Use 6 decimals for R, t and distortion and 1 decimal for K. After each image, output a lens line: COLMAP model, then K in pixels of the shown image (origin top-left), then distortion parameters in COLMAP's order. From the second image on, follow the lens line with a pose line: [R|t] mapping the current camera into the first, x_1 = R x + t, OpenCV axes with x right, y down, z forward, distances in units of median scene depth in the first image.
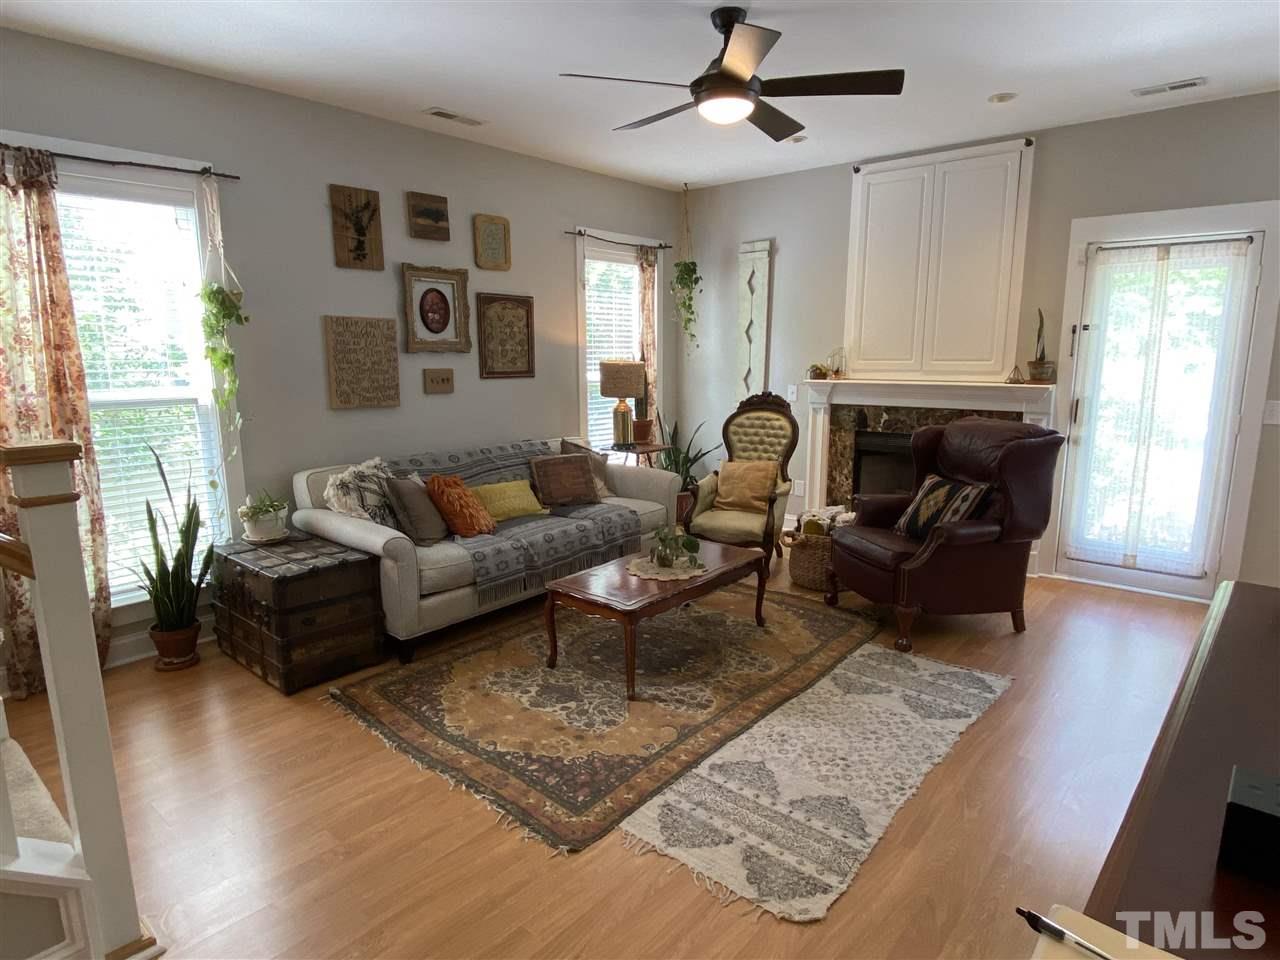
lens RADIAL K [[709.8, 0, 640.0], [0, 709.8, 480.0], [0, 0, 1]] dist [0.152003, -0.182829]
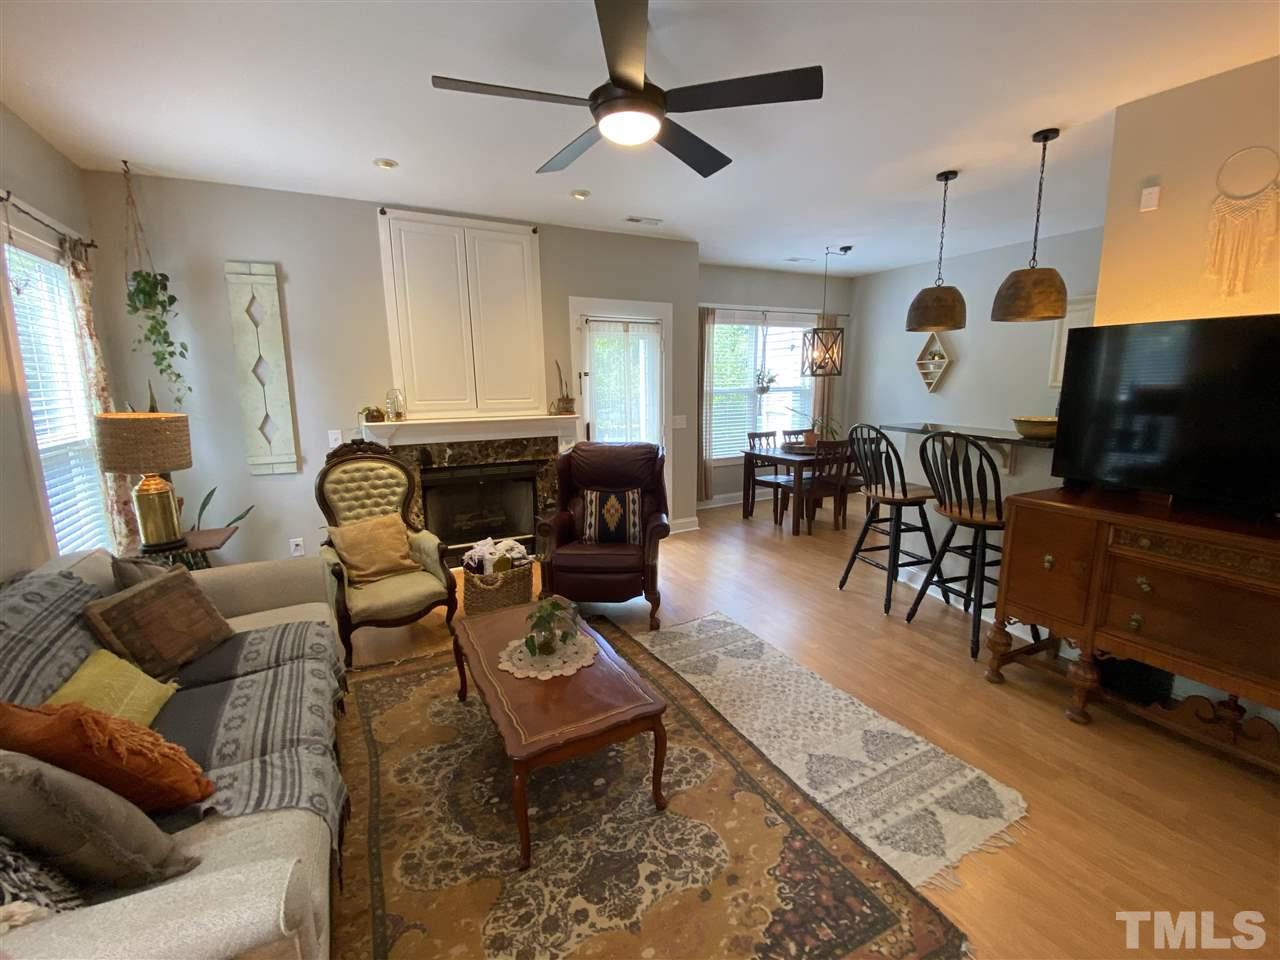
lens RADIAL K [[544.4, 0, 642.5], [0, 544.4, 486.9], [0, 0, 1]] dist [0.021136, -0.019403]
pose [[0.376899, -0.179825, 0.908631, -0.341078], [0.181679, 0.976270, 0.117851, -0.089469], [-0.908262, 0.120661, 0.400626, 0.458972]]
